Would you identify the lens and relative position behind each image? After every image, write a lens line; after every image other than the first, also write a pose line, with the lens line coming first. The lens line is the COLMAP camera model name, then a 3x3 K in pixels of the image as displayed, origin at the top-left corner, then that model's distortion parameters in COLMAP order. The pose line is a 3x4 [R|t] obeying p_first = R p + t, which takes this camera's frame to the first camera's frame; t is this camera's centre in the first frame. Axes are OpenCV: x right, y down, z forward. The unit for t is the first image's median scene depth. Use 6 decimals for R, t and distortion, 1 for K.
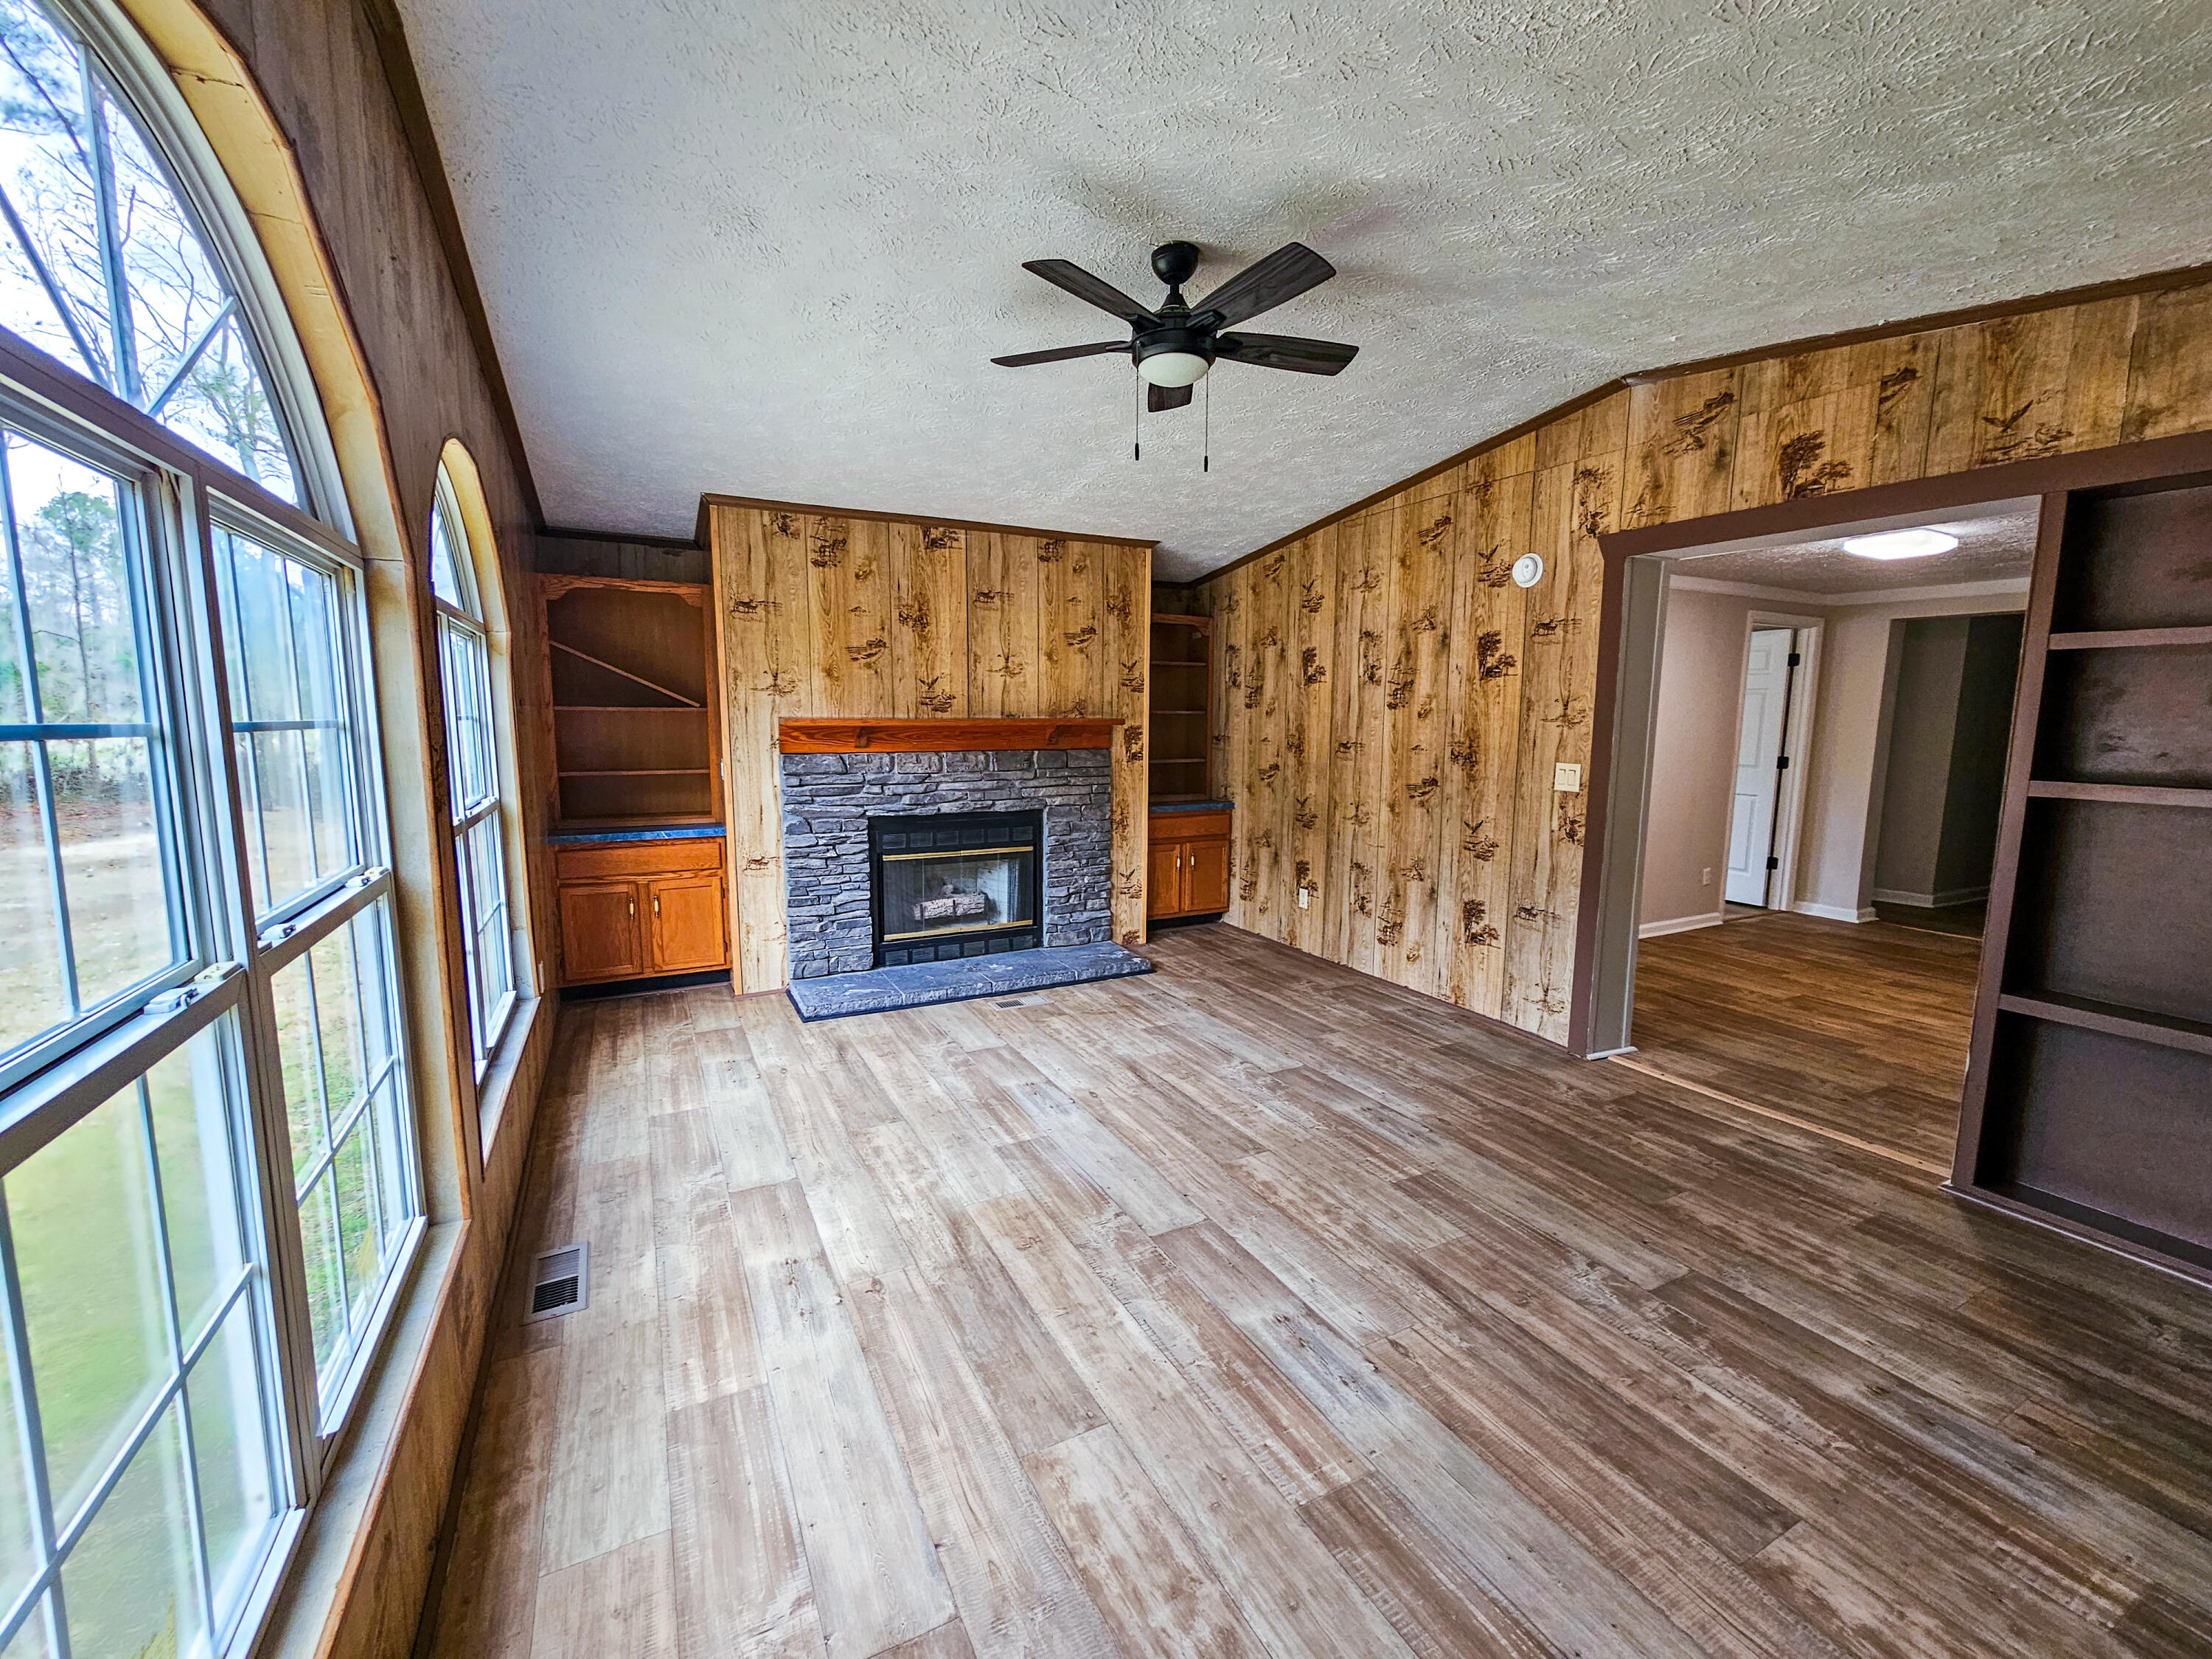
lens RADIAL K [[908.4, 0, 1104.3], [0, 908.4, 823.8], [0, 0, 1]] dist [-0.001970, 0.000981]
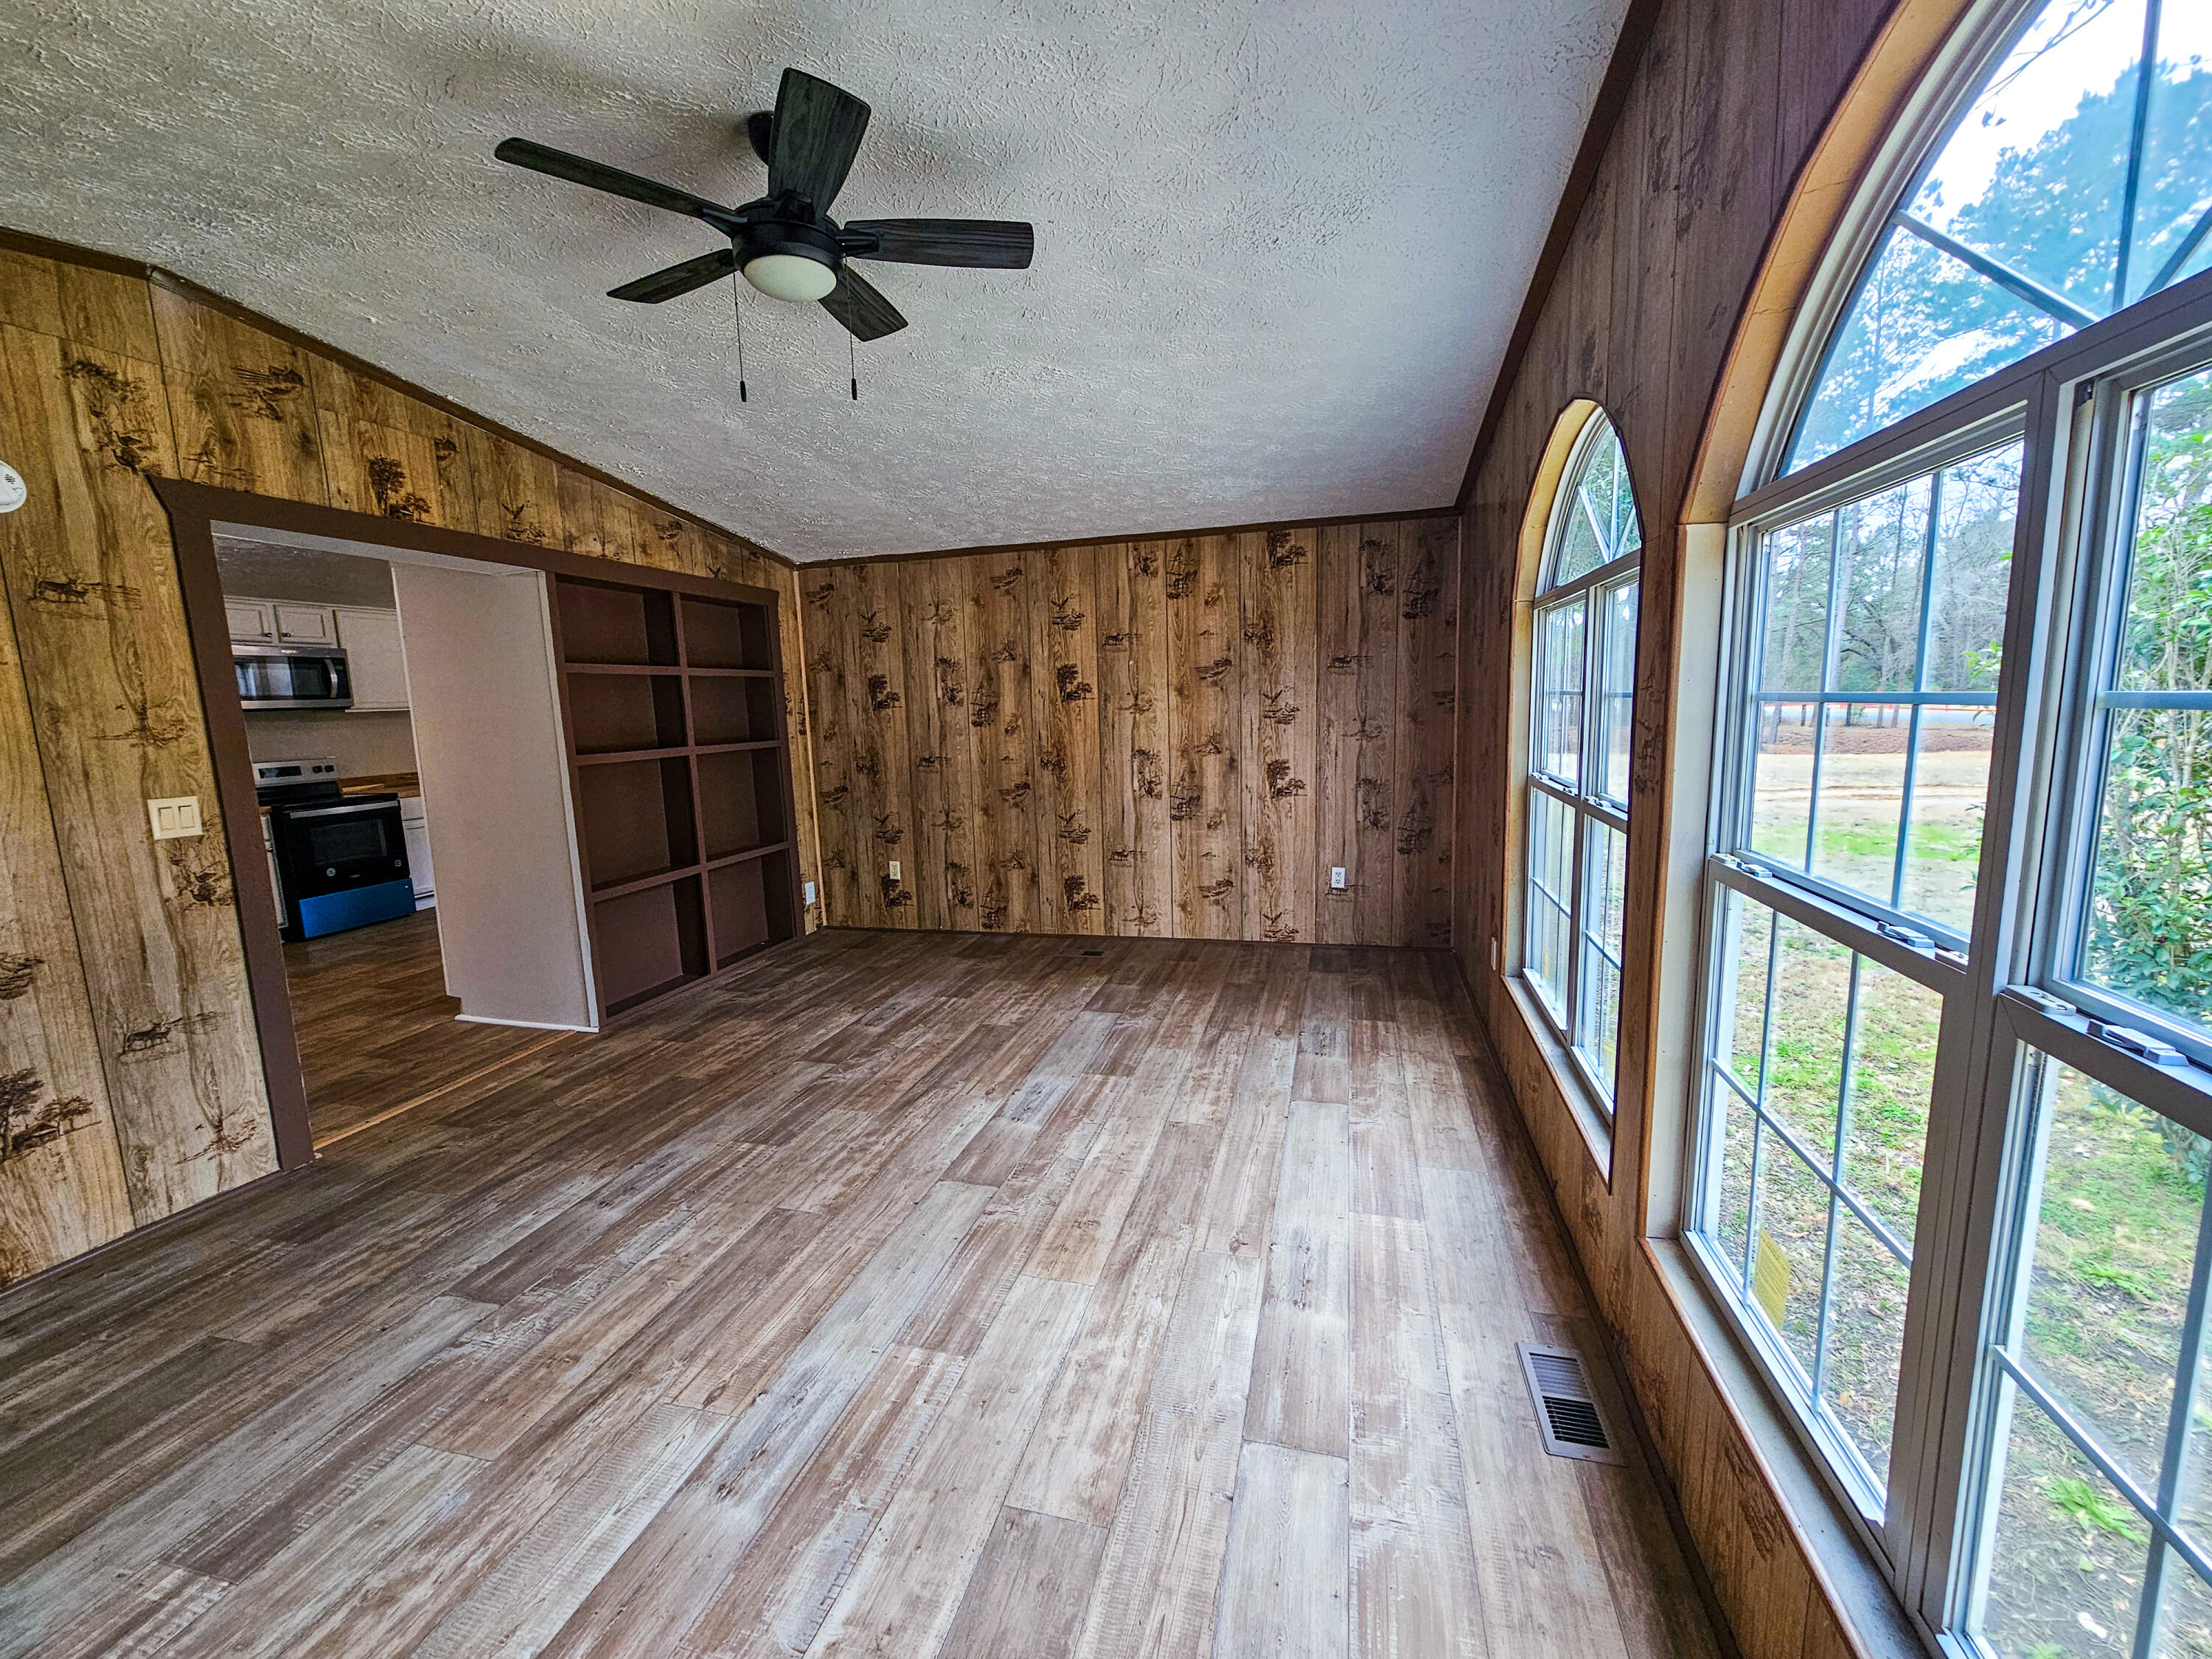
lens RADIAL K [[908.4, 0, 1098.7], [0, 908.4, 823.4], [0, 0, 1]] dist [-0.001970, 0.000981]
pose [[-0.732667, -0.075649, 0.676370, -0.587704], [0.108388, 0.968150, 0.225693, -0.157507], [-0.671902, 0.238668, -0.701132, 1.256493]]
